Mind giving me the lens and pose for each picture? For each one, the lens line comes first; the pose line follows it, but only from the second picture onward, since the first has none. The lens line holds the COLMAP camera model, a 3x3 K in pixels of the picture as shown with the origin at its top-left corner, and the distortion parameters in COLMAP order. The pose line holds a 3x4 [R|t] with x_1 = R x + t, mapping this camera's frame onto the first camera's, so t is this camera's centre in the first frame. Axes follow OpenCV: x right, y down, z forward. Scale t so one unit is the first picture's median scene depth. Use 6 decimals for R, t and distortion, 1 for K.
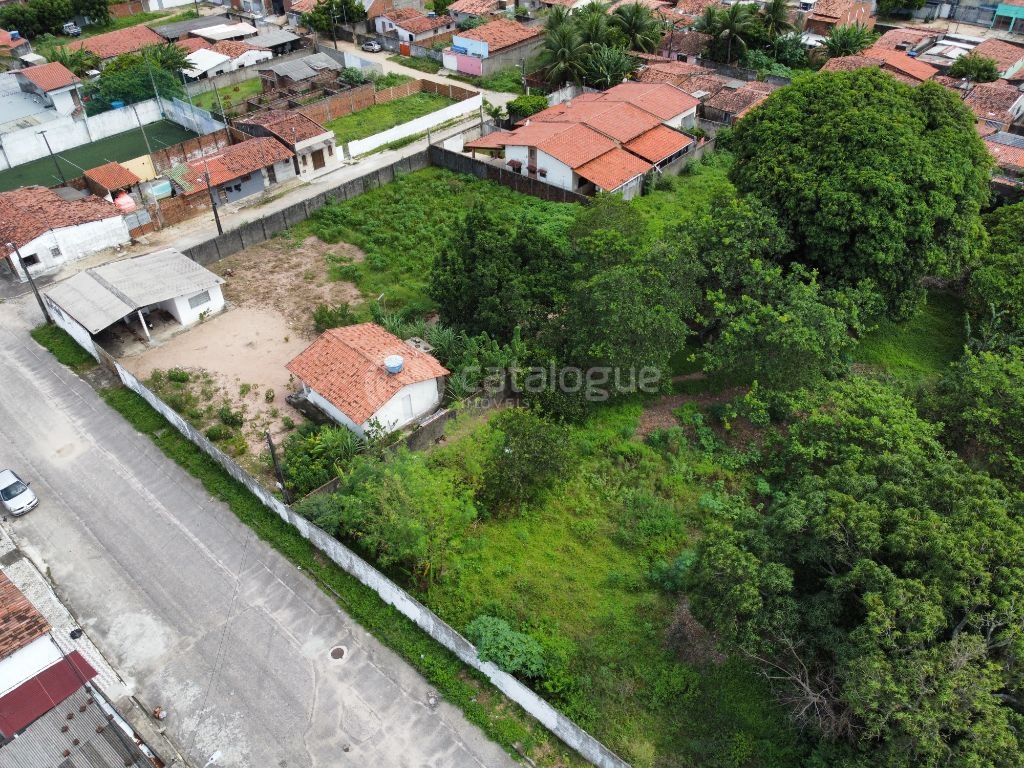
lens RADIAL K [[777.3, 0, 508.5], [0, 777.3, 384.2], [0, 0, 1]] dist [0.000624, -0.005556]
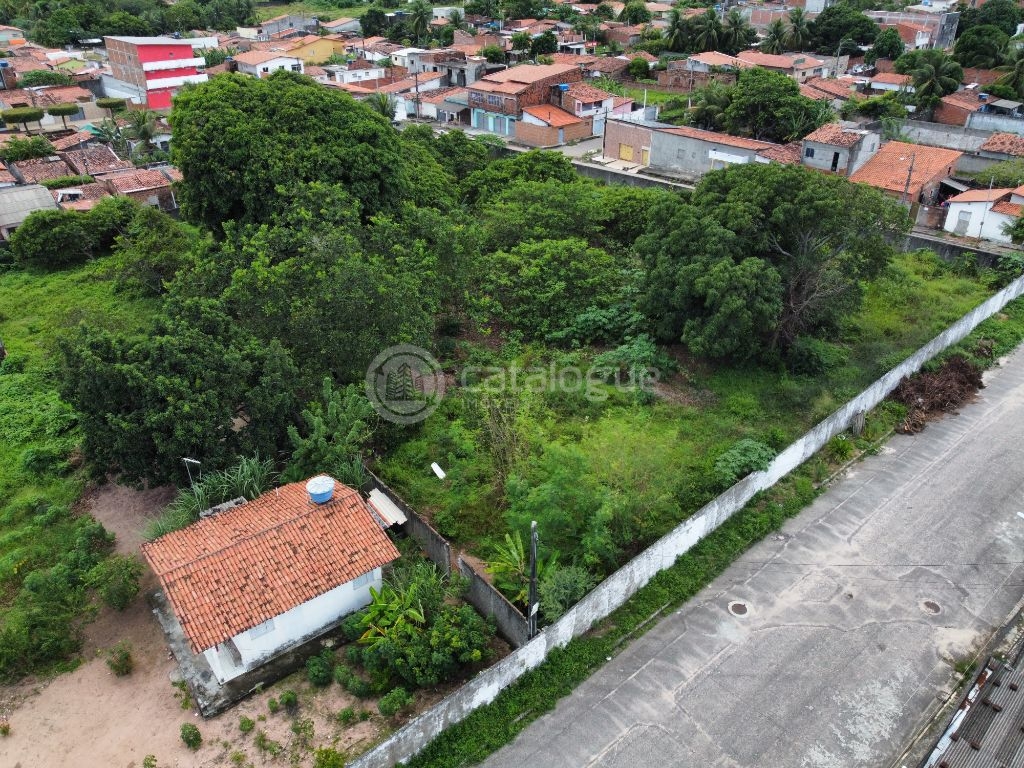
lens RADIAL K [[777.3, 0, 508.5], [0, 777.3, 384.2], [0, 0, 1]] dist [0.000624, -0.005556]
pose [[0.126255, -0.472014, 0.872504, -0.427217], [0.624371, 0.721282, 0.299856, -0.122656], [-0.770857, 0.506908, 0.385777, 0.352968]]
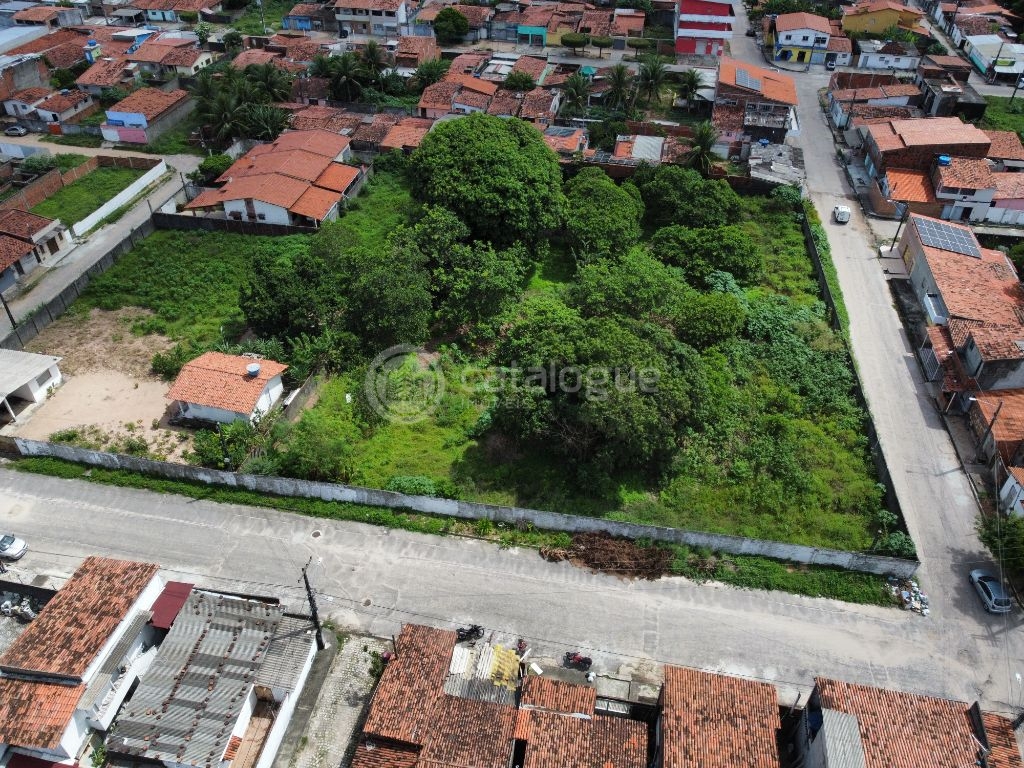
lens RADIAL K [[777.3, 0, 508.5], [0, 777.3, 384.2], [0, 0, 1]] dist [0.000624, -0.005556]
pose [[0.861362, -0.297438, 0.411809, -0.215469], [0.296842, 0.952565, 0.067119, 0.027439], [-0.412239, 0.064428, 0.908795, -0.318653]]
